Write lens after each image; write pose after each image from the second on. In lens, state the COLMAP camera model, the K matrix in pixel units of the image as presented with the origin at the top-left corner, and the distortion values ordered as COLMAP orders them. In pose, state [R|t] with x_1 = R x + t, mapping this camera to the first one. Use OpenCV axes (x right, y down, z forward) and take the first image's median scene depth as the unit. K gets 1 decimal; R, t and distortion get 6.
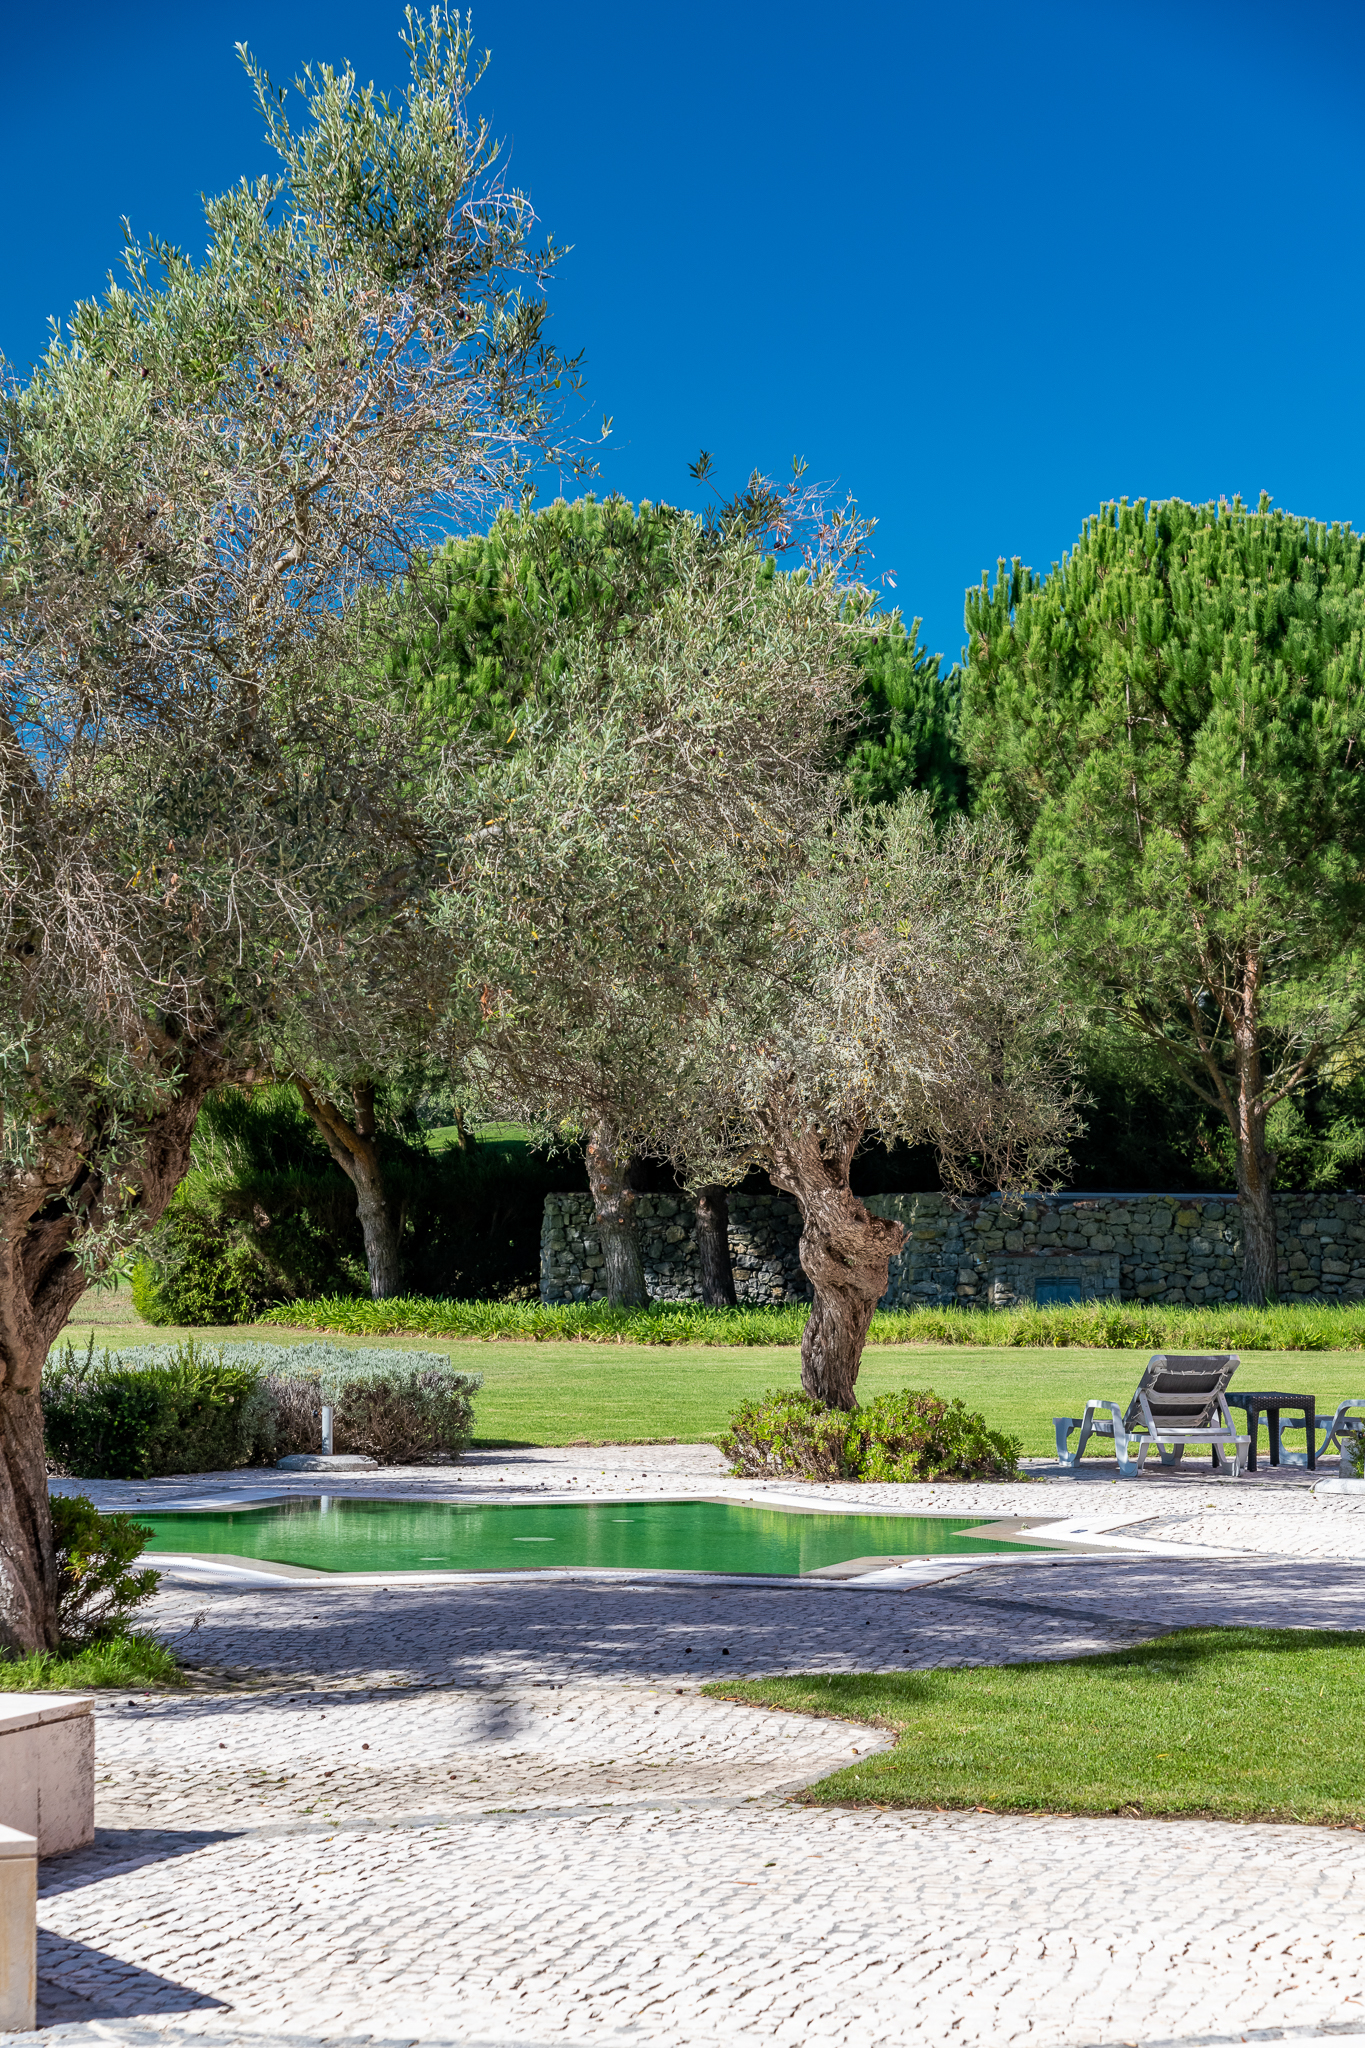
lens RADIAL K [[4739.2, 0, 682.5], [0, 4739.2, 1024.0], [0, 0, 1]] dist [0.033990, -0.284007]
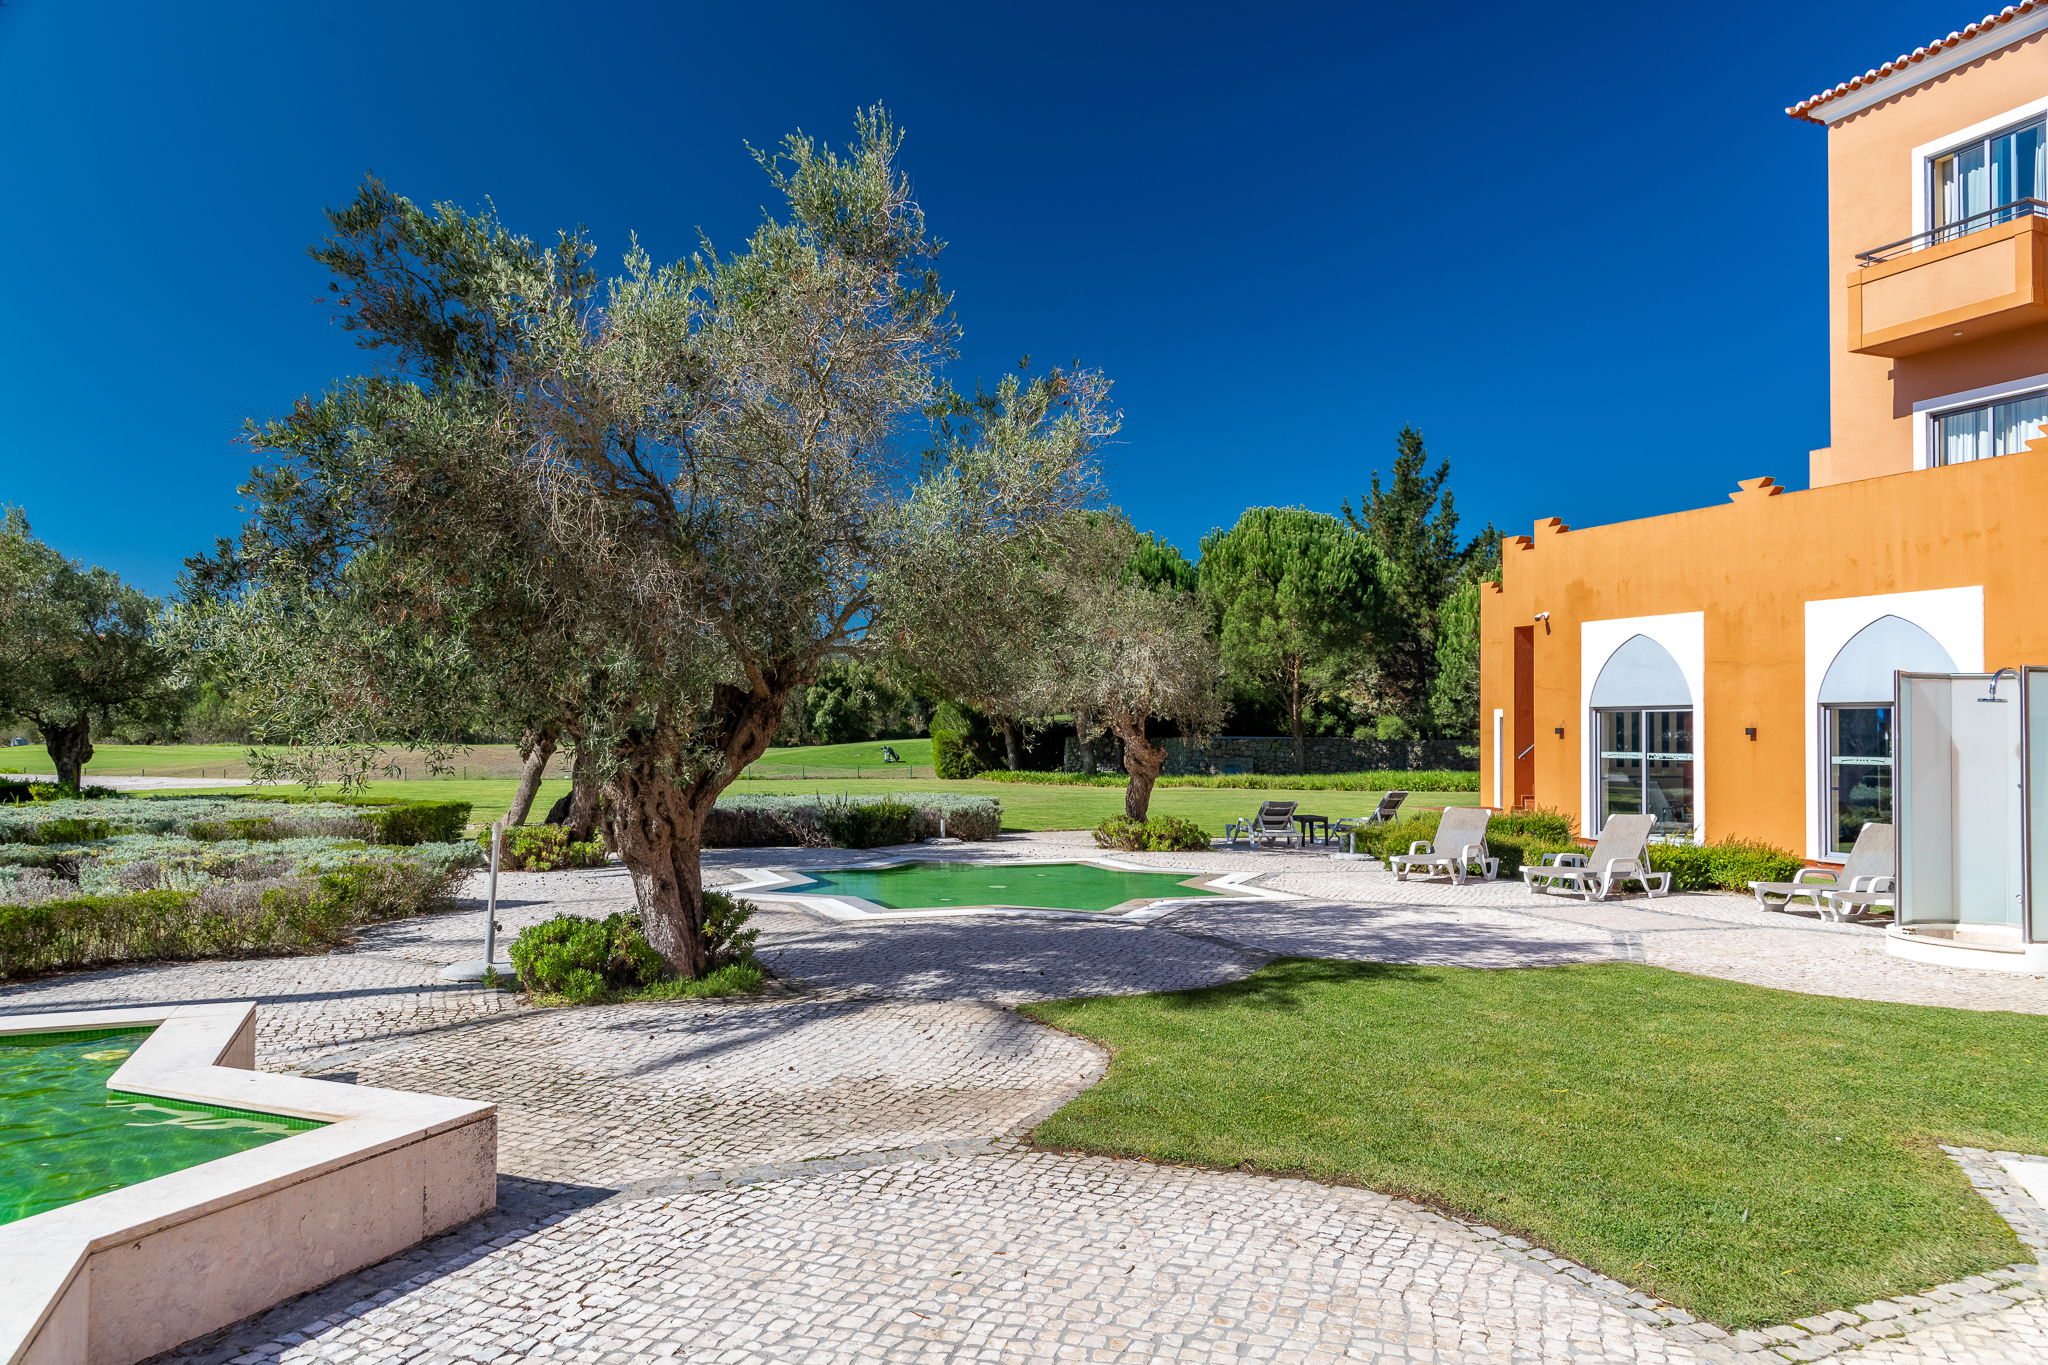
lens RADIAL K [[1395.4, 0, 991.9], [0, 1395.4, 693.8], [0, 0, 1]] dist [0.043369, -0.034511]
pose [[0.995607, -0.003288, -0.093569, 0.010922], [0.003772, 0.999980, 0.004994, 0.003490], [0.093551, -0.005325, 0.995600, 0.107756]]
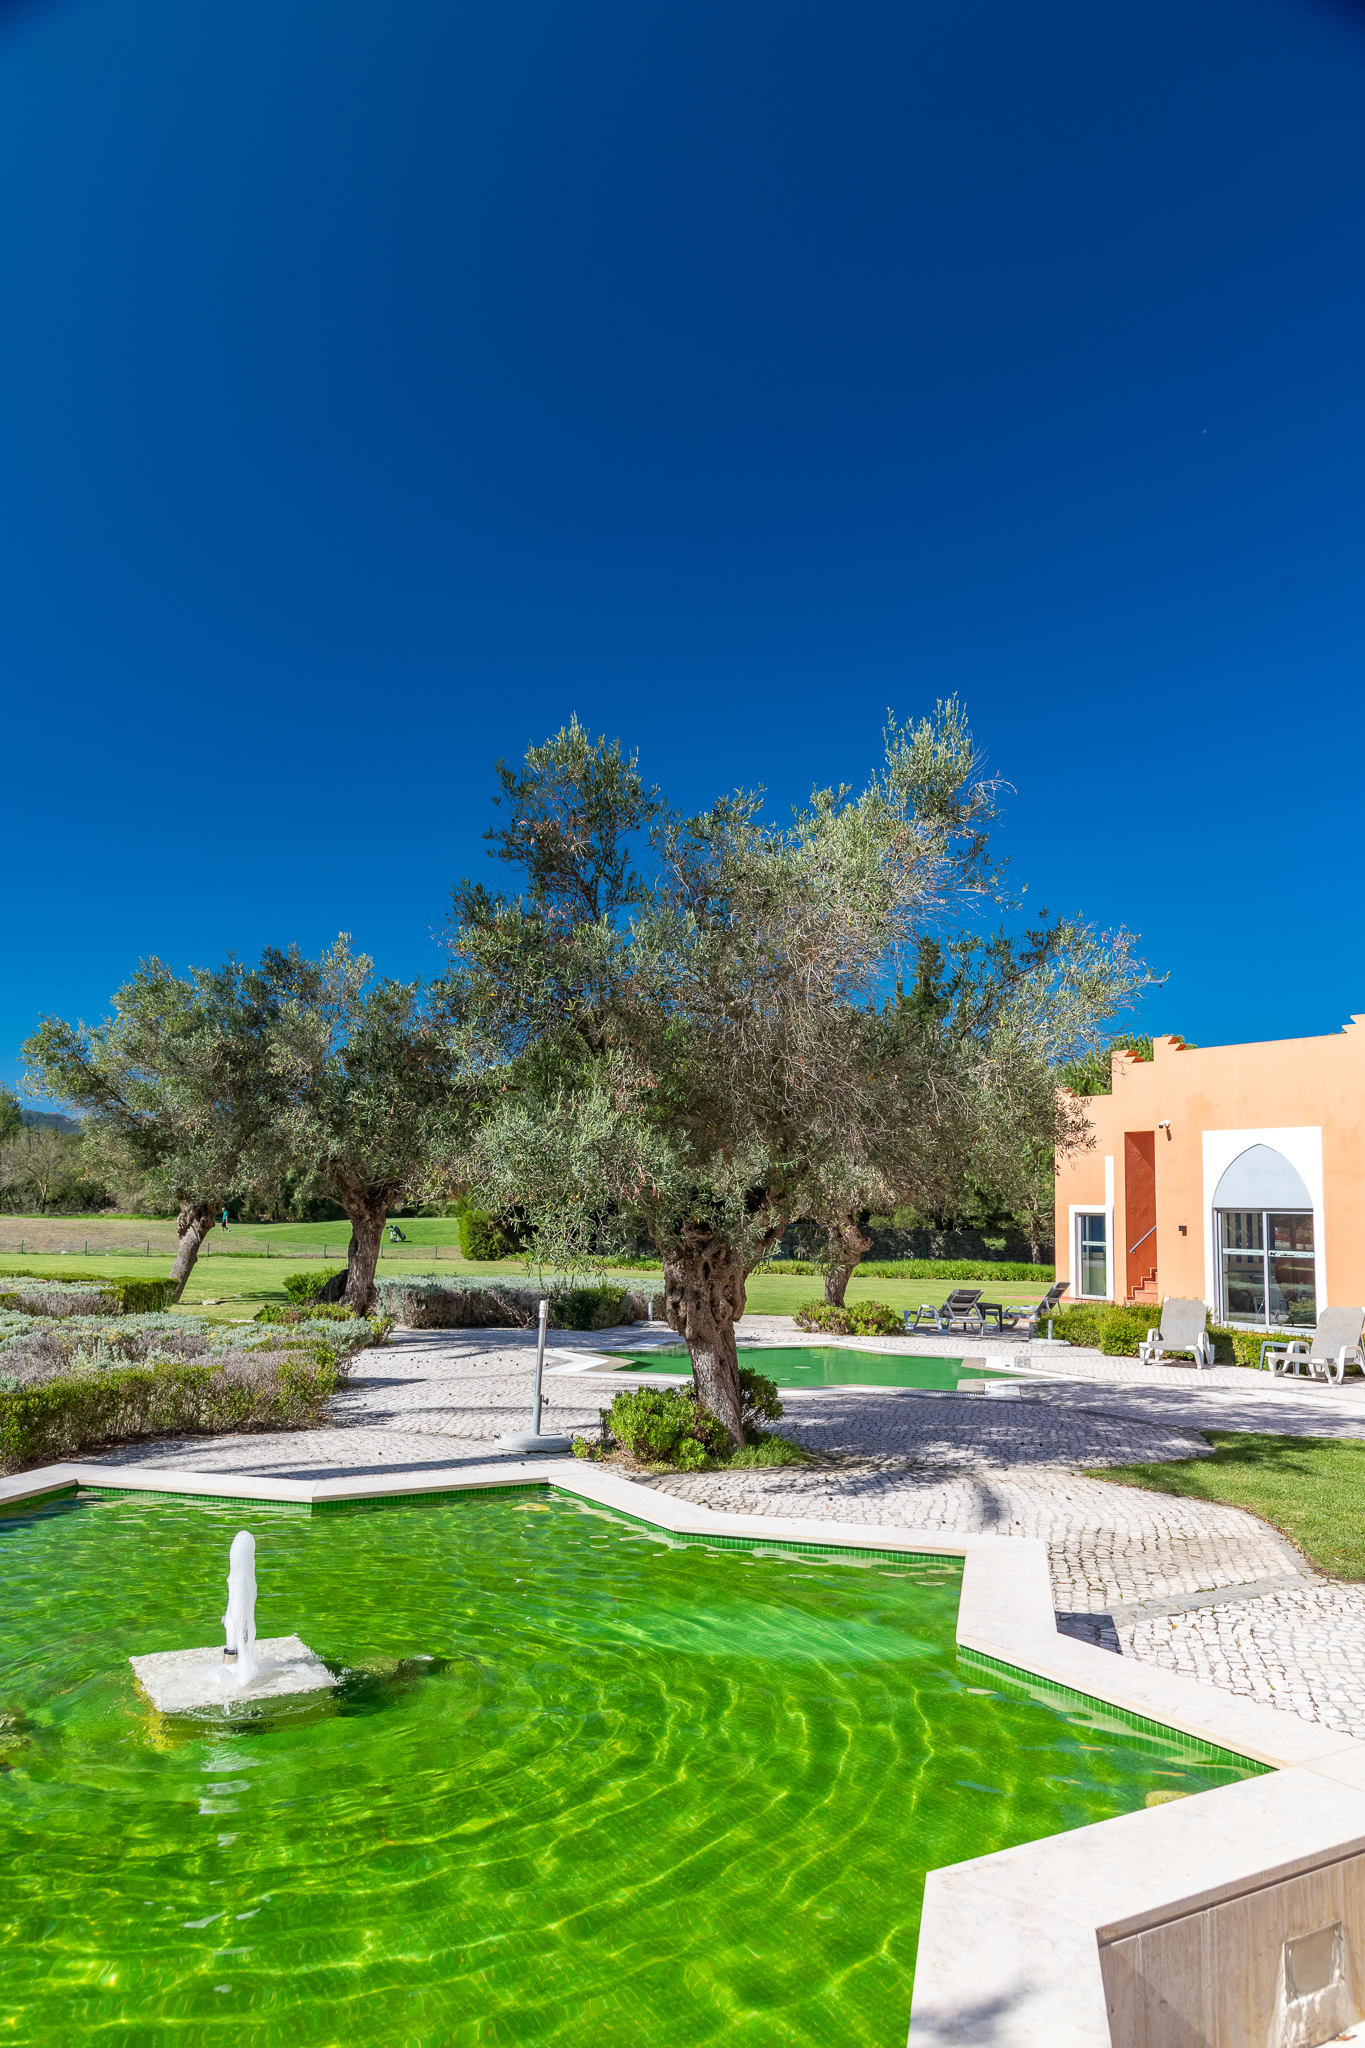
lens RADIAL K [[1395.4, 0, 675.8], [0, 1395.4, 1022.2], [0, 0, 1]] dist [0.043369, -0.034511]
pose [[0.997333, 0.030548, 0.066290, -0.053897], [-0.023464, 0.994181, -0.105137, 0.002350], [-0.069116, 0.103301, 0.992246, 0.087055]]
